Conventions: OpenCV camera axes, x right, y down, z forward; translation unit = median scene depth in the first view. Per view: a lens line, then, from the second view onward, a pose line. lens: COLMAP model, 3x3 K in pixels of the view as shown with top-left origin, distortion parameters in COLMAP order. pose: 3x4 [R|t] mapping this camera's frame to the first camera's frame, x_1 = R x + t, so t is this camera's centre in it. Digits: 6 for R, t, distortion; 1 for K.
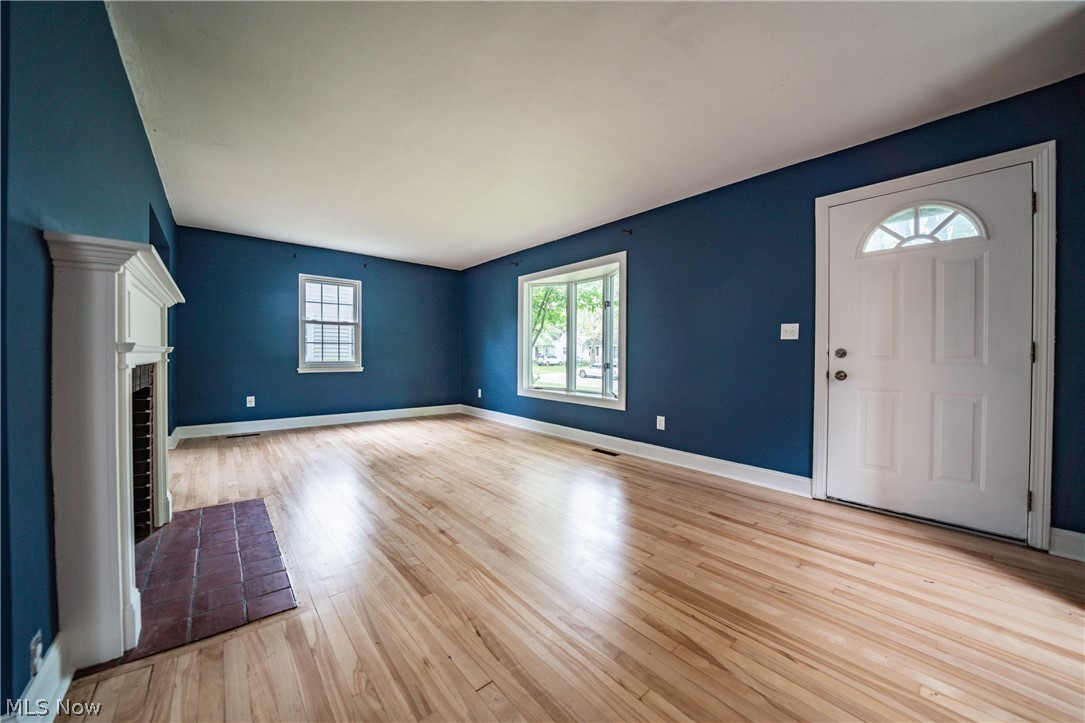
lens RADIAL K [[386.7, 0, 537.3], [0, 386.7, 359.3], [0, 0, 1]] dist [-0.019603, 0.000019]
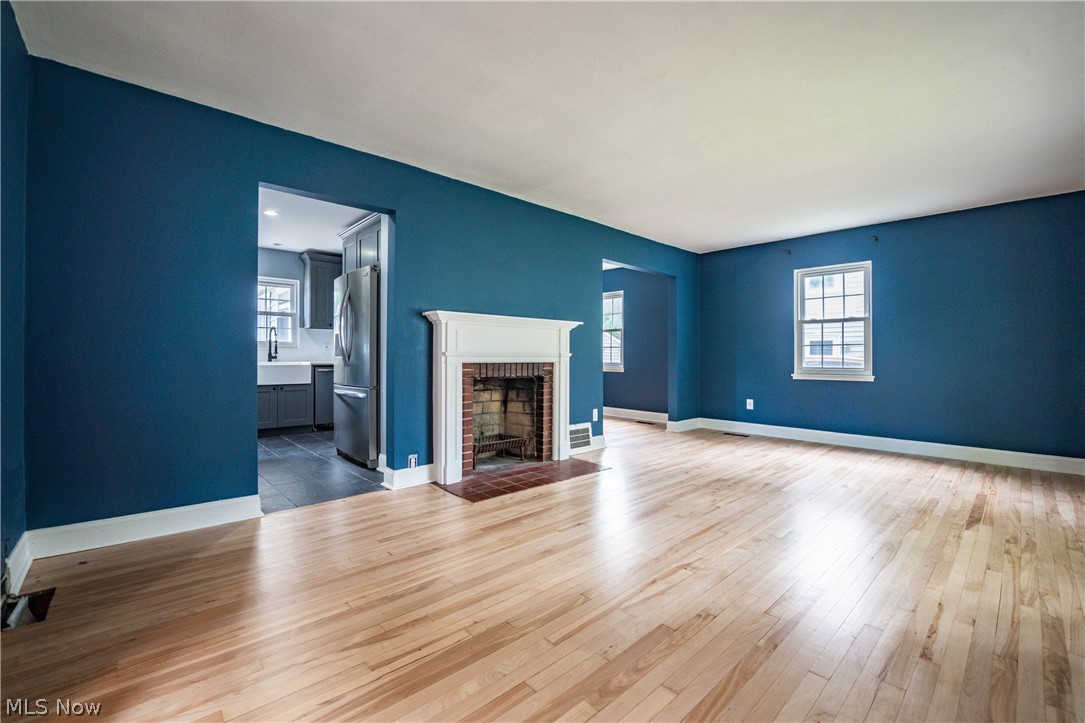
lens RADIAL K [[452.0, 0, 538.1], [0, 452.0, 358.0], [0, 0, 1]] dist [-0.024999, 0.000322]
pose [[0.031951, -0.006331, -0.999469, 0.681309], [-0.013672, 0.999884, -0.006771, 0.001278], [0.999396, 0.013881, 0.031861, 0.578333]]
